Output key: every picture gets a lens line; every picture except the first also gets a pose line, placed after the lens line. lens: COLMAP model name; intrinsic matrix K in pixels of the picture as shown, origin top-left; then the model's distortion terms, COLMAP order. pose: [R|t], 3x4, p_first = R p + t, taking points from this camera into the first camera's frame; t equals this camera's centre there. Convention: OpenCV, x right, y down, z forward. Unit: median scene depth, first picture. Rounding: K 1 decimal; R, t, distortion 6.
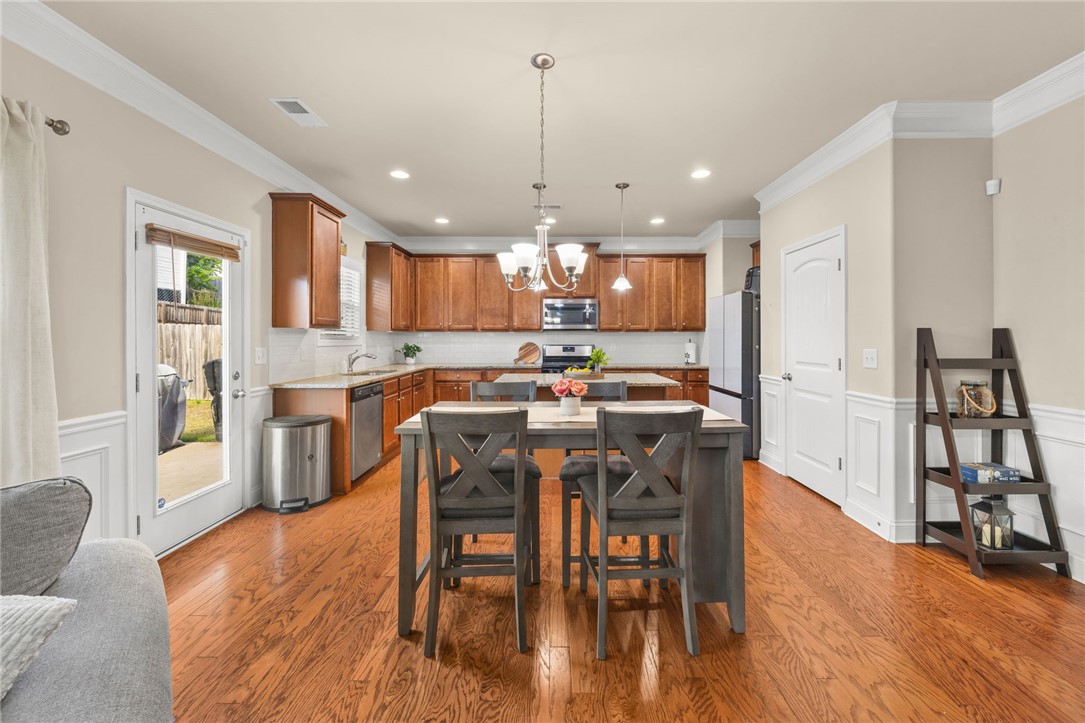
lens RADIAL K [[417.9, 0, 559.3], [0, 417.9, 339.4], [0, 0, 1]] dist [-0.005116, 0.000284]
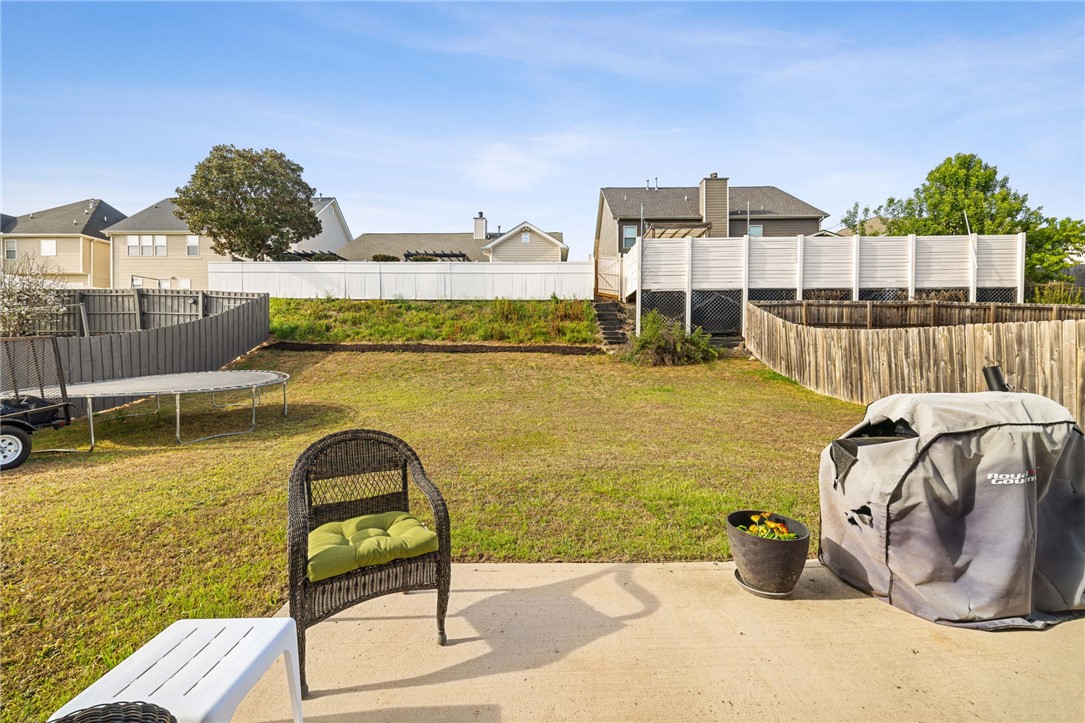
lens RADIAL K [[417.9, 0, 535.7], [0, 417.9, 358.3], [0, 0, 1]] dist [-0.005116, 0.000284]
pose [[-0.014971, 0.013899, -0.999791, -0.484296], [0.000080, 0.999903, 0.013899, 0.017081], [0.999888, 0.000128, -0.014971, 0.462926]]
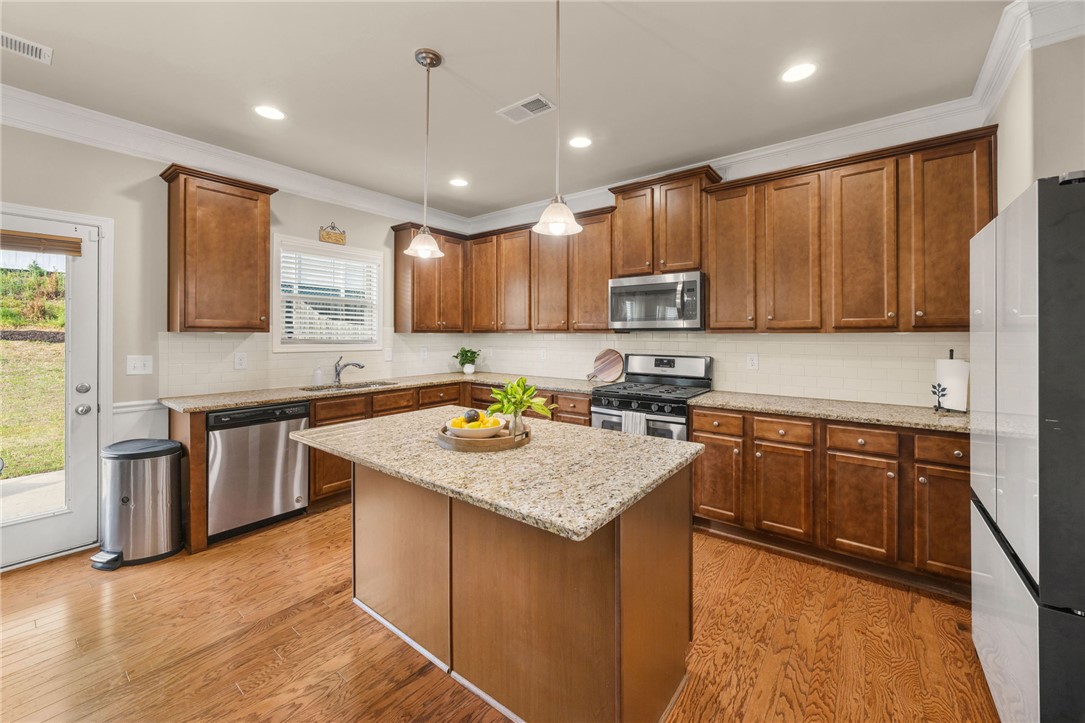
lens RADIAL K [[417.9, 0, 550.3], [0, 417.9, 333.1], [0, 0, 1]] dist [-0.005116, 0.000284]
pose [[0.795770, -0.001287, -0.605597, 0.254124], [-0.004706, 0.999954, -0.008308, -0.012419], [0.605580, 0.009461, 0.795728, 0.451286]]
